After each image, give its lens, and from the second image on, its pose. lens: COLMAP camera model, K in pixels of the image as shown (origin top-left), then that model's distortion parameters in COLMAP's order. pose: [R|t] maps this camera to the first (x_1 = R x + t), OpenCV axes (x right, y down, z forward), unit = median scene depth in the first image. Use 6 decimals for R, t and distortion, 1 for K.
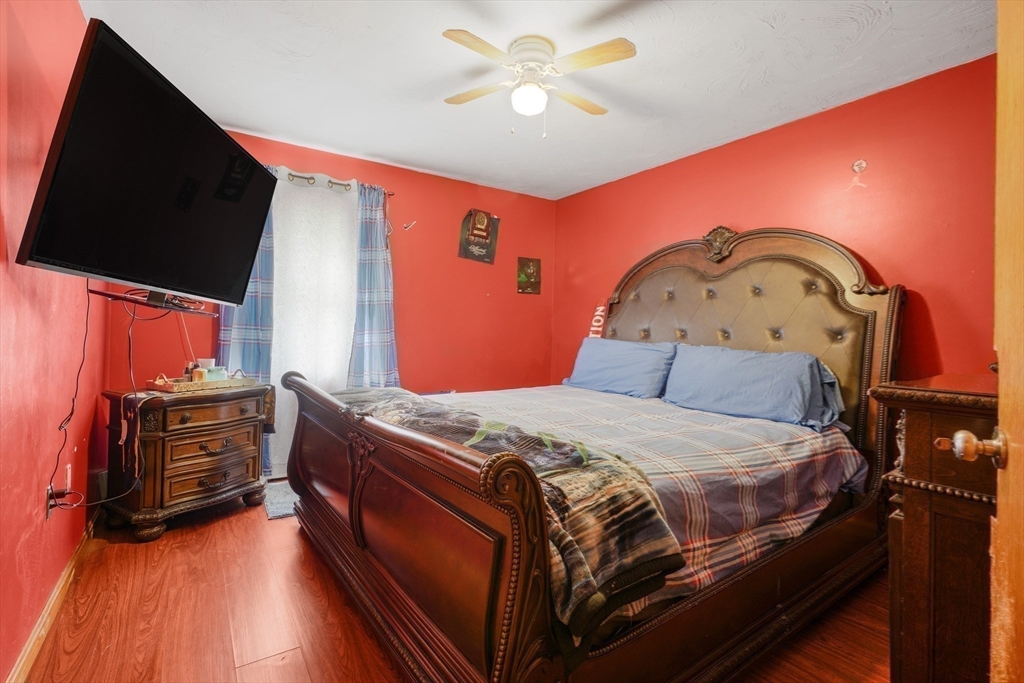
lens RADIAL K [[463.5, 0, 510.4], [0, 463.5, 336.5], [0, 0, 1]] dist [-0.012129, 0.004737]
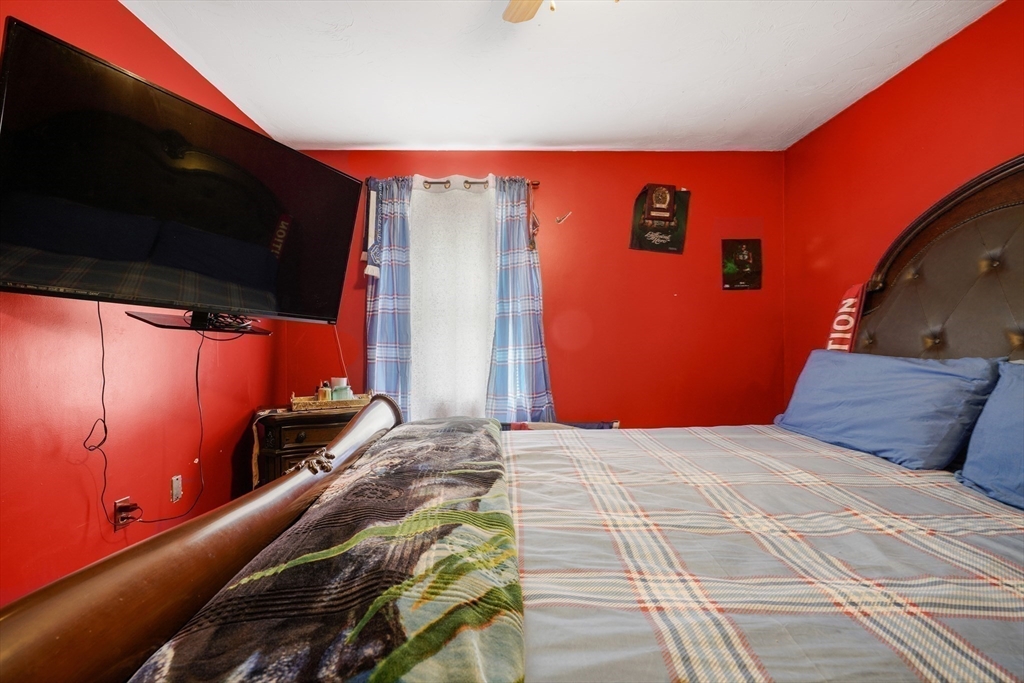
lens RADIAL K [[463.5, 0, 514.4], [0, 463.5, 346.5], [0, 0, 1]] dist [-0.012129, 0.004737]
pose [[0.843582, -0.019395, -0.536649, 0.151045], [0.014194, 0.999804, -0.013820, 0.000232], [0.536812, 0.004041, 0.843692, 0.260712]]
